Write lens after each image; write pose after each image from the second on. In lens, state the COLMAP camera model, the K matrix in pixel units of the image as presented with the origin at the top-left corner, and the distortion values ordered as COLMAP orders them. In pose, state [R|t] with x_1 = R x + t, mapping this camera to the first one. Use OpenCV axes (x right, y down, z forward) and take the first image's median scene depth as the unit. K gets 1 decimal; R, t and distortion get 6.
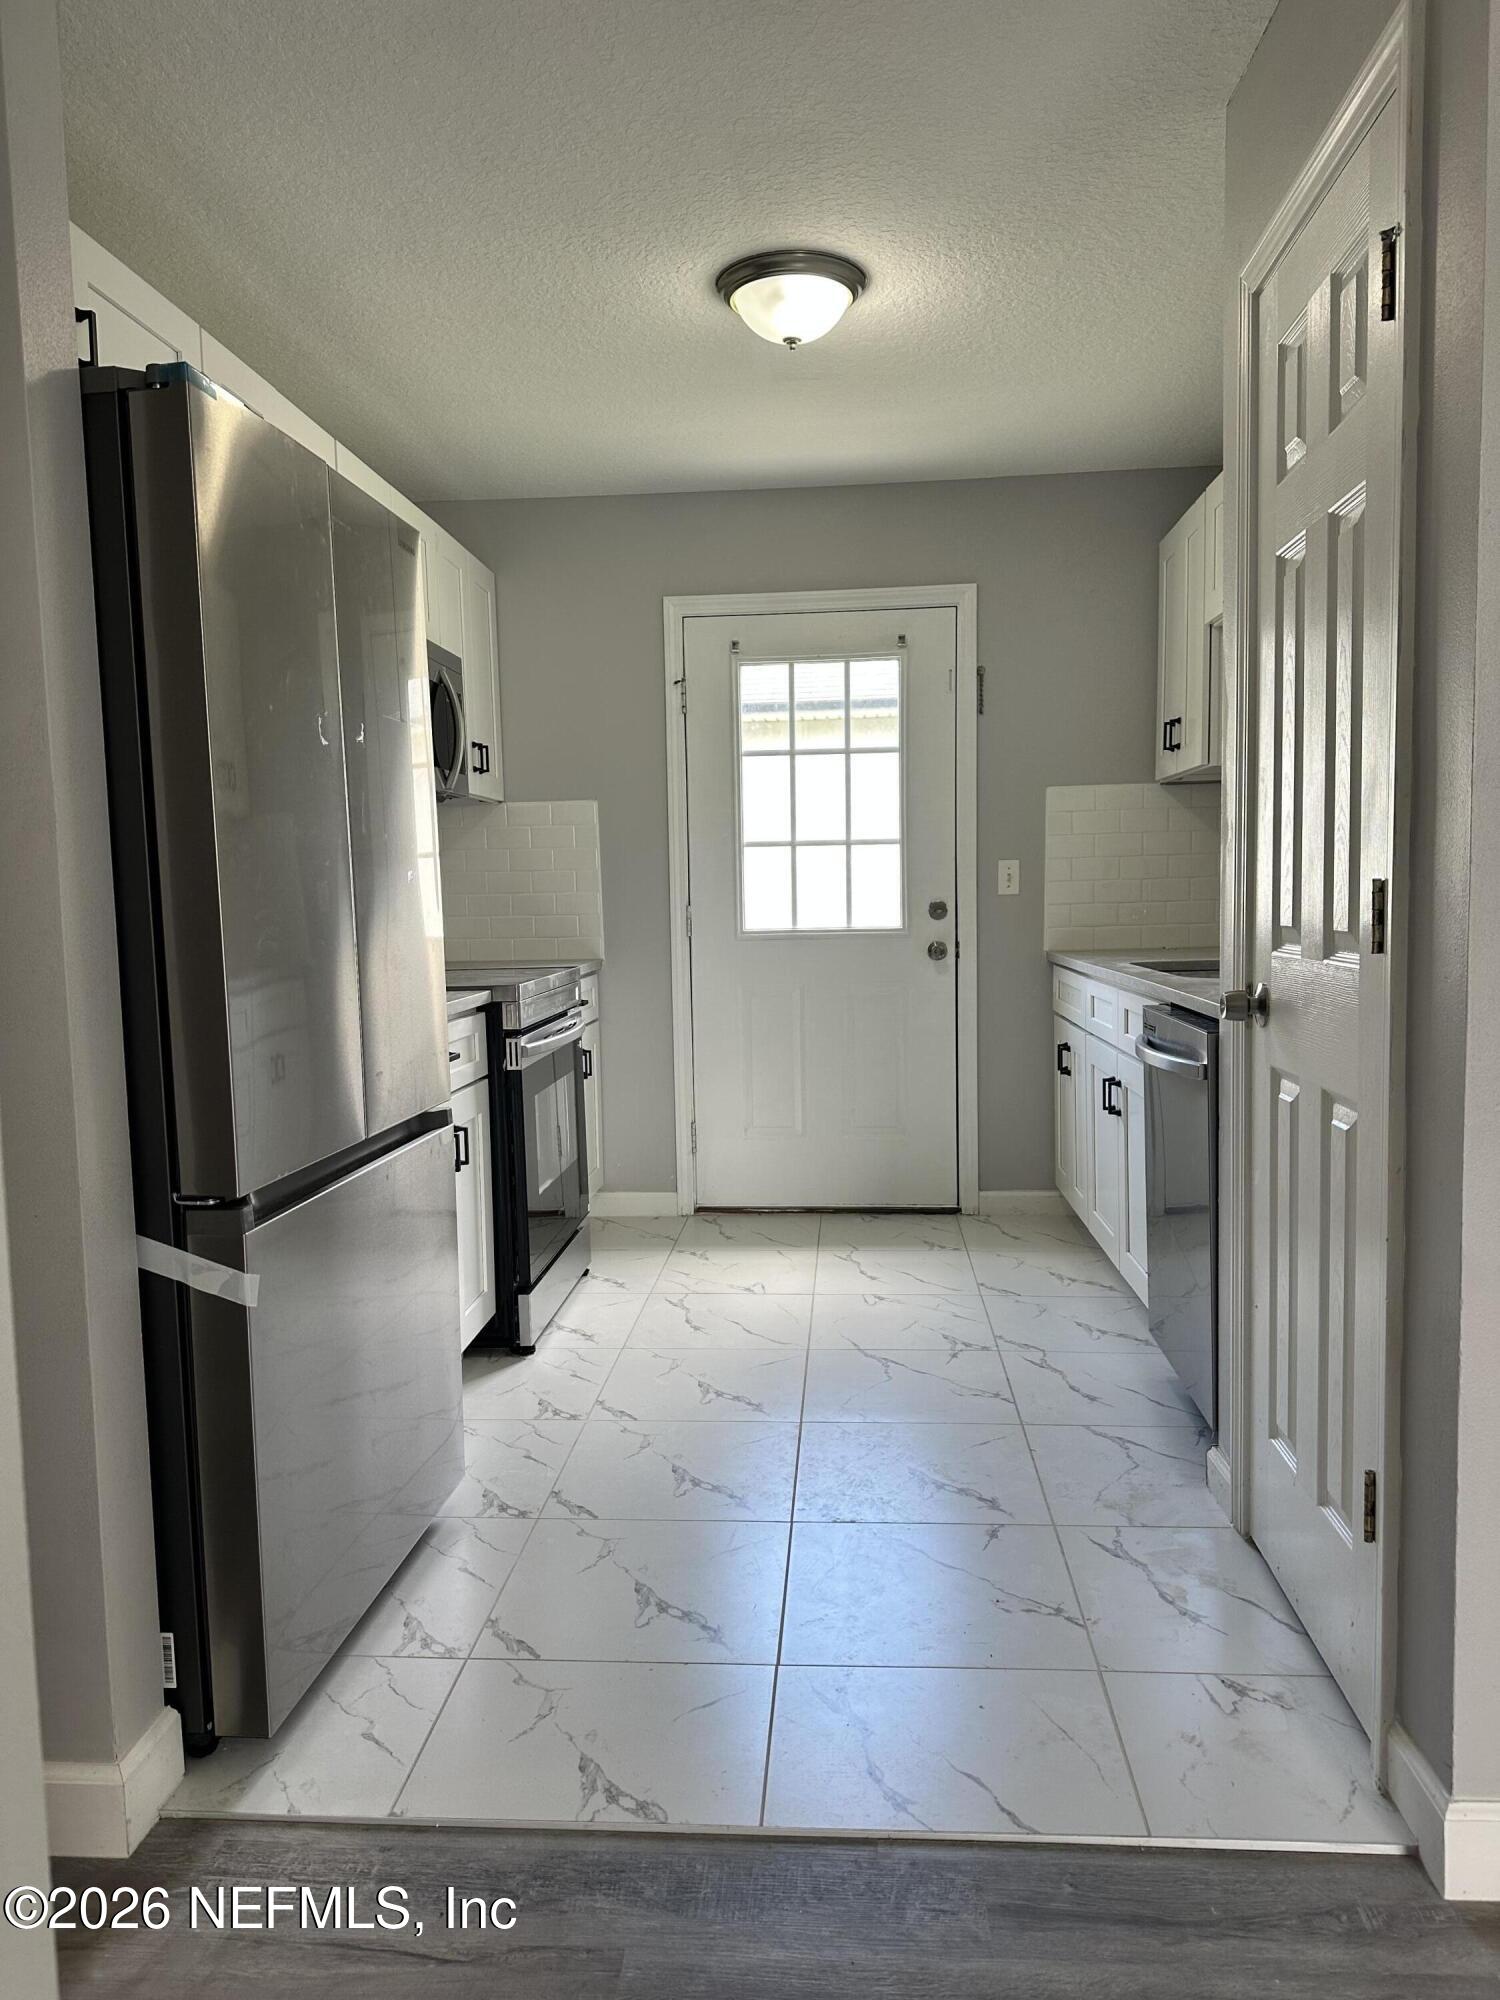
lens RADIAL K [[1376.2, 0, 750.0], [0, 1376.2, 1000.0], [0, 0, 1]] dist [0.150607, -0.224489]
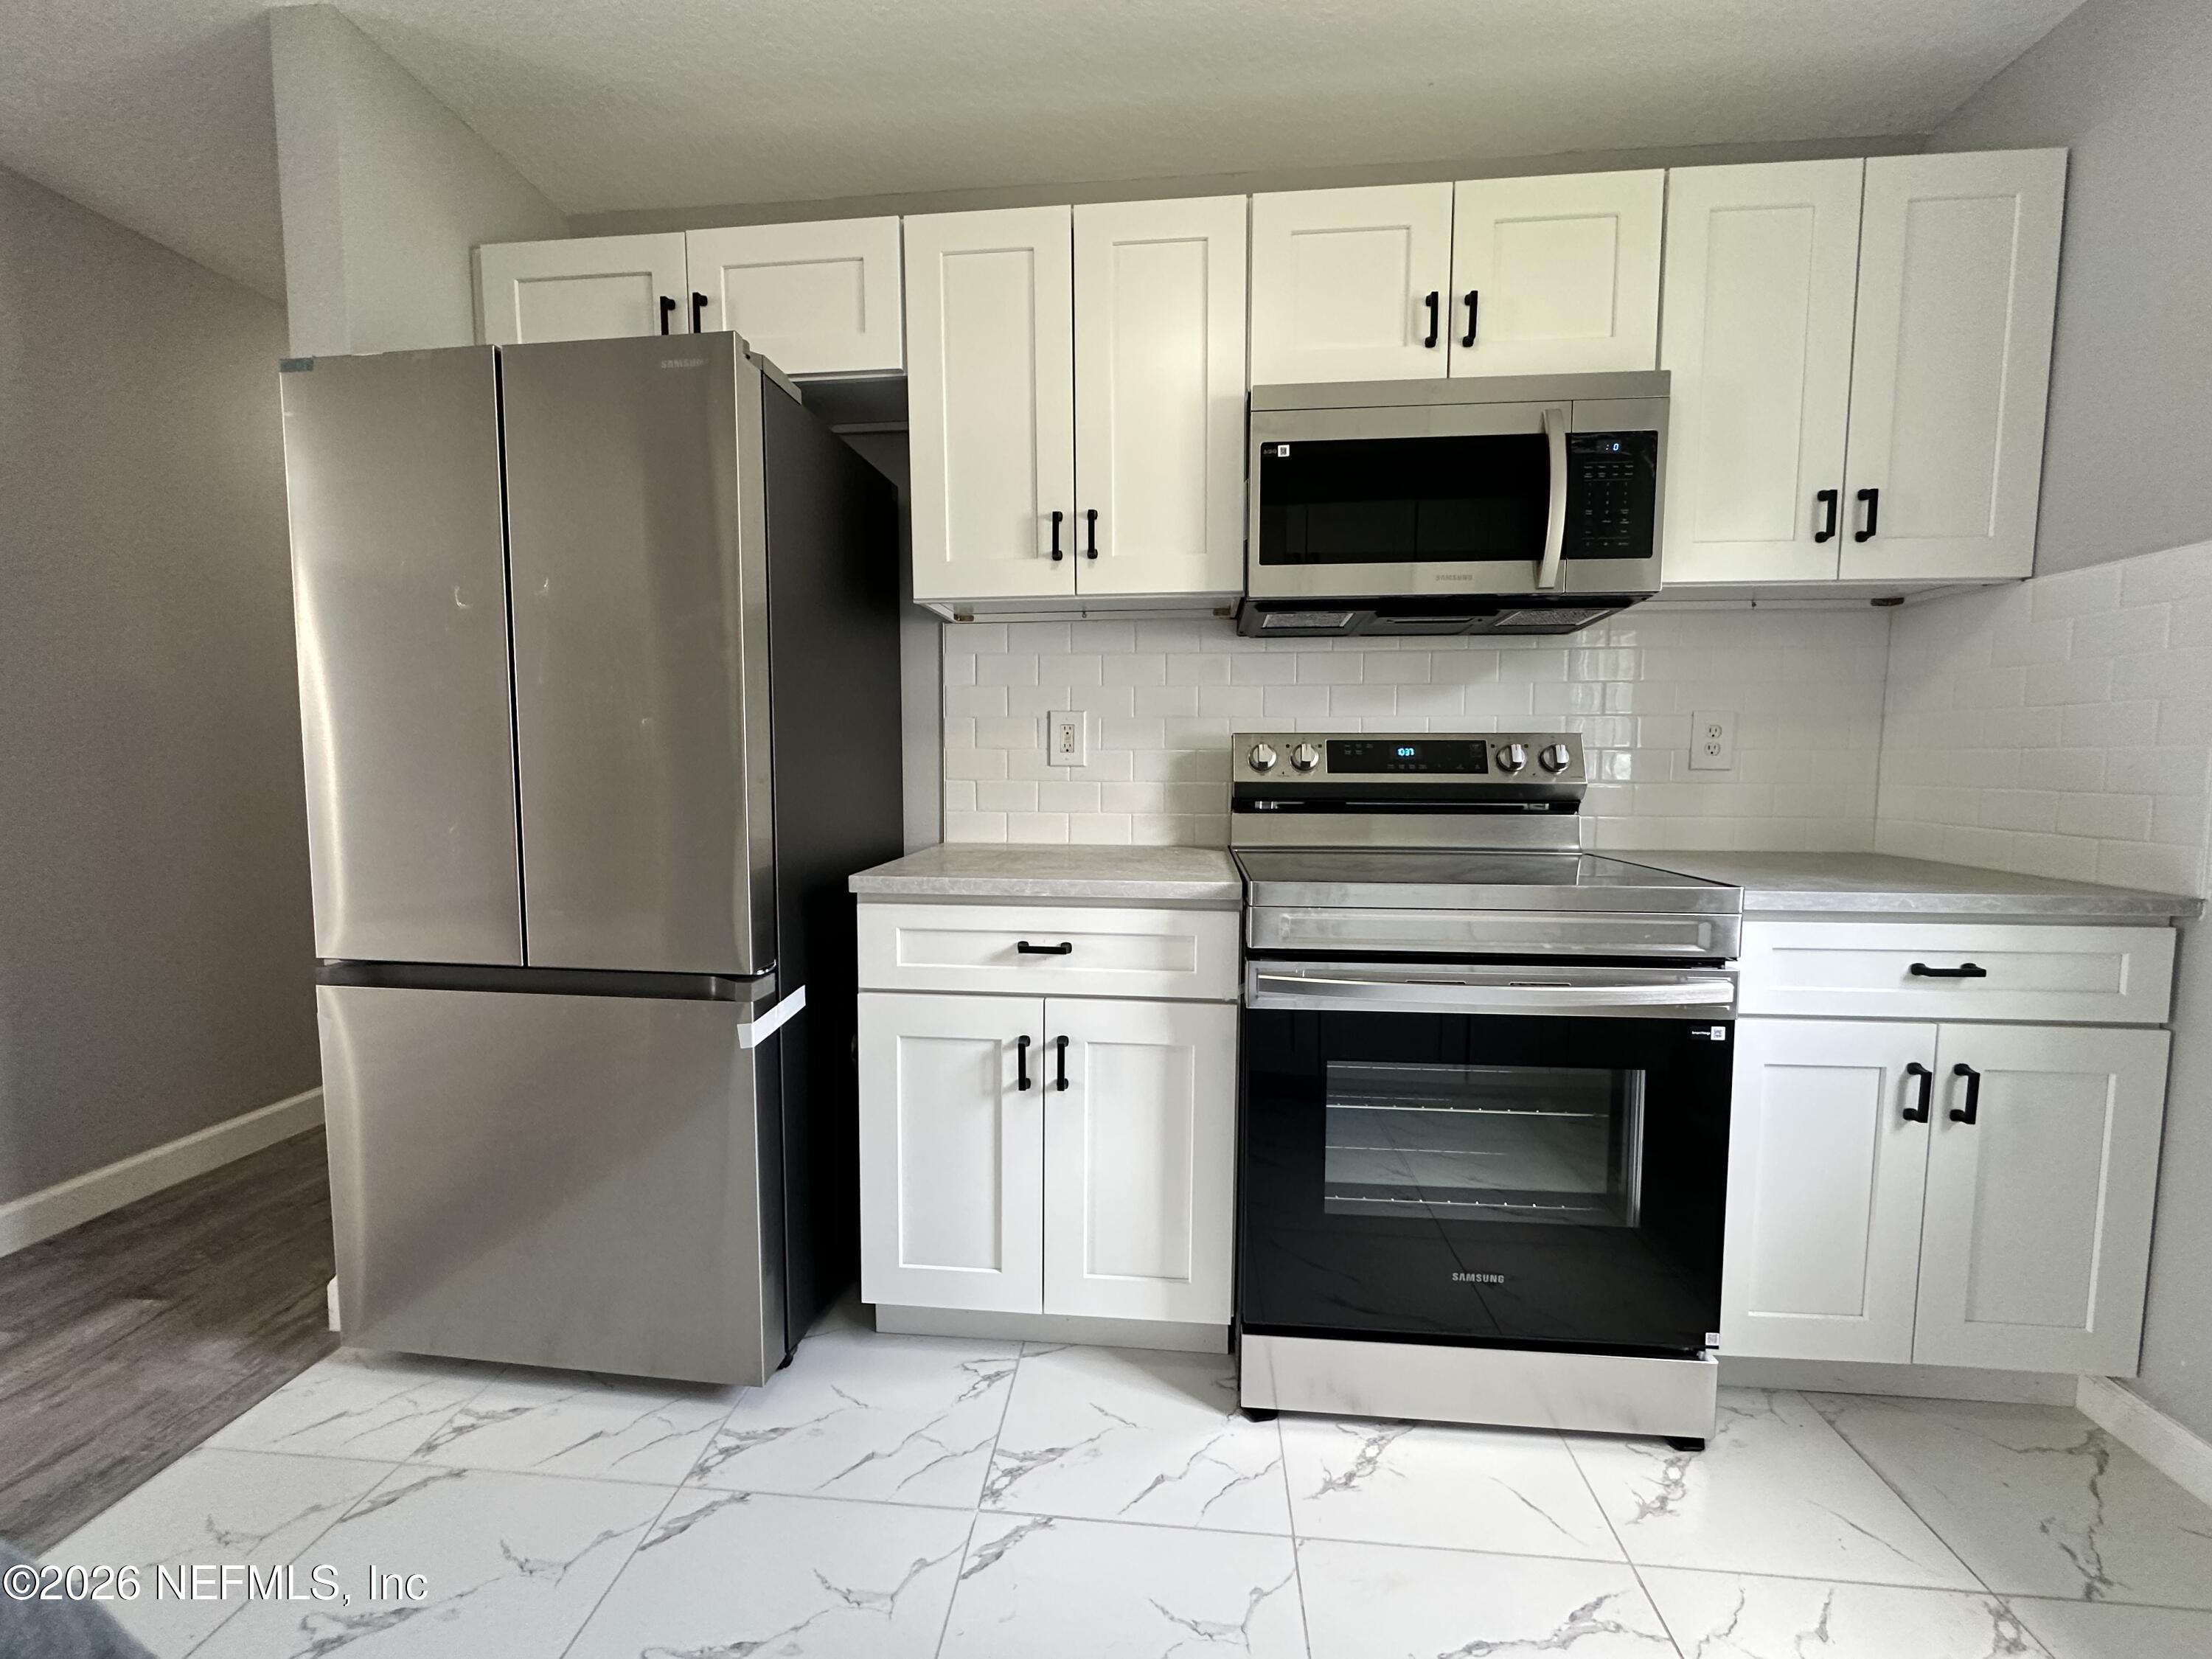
lens RADIAL K [[871.5, 0, 1106.0], [0, 871.5, 829.5], [0, 0, 1]] dist [0.000588, 0.000152]
pose [[-0.017351, 0.101038, -0.994731, 0.238911], [-0.079178, 0.991618, 0.102103, -0.071451], [0.996709, 0.080532, -0.009206, 0.894209]]
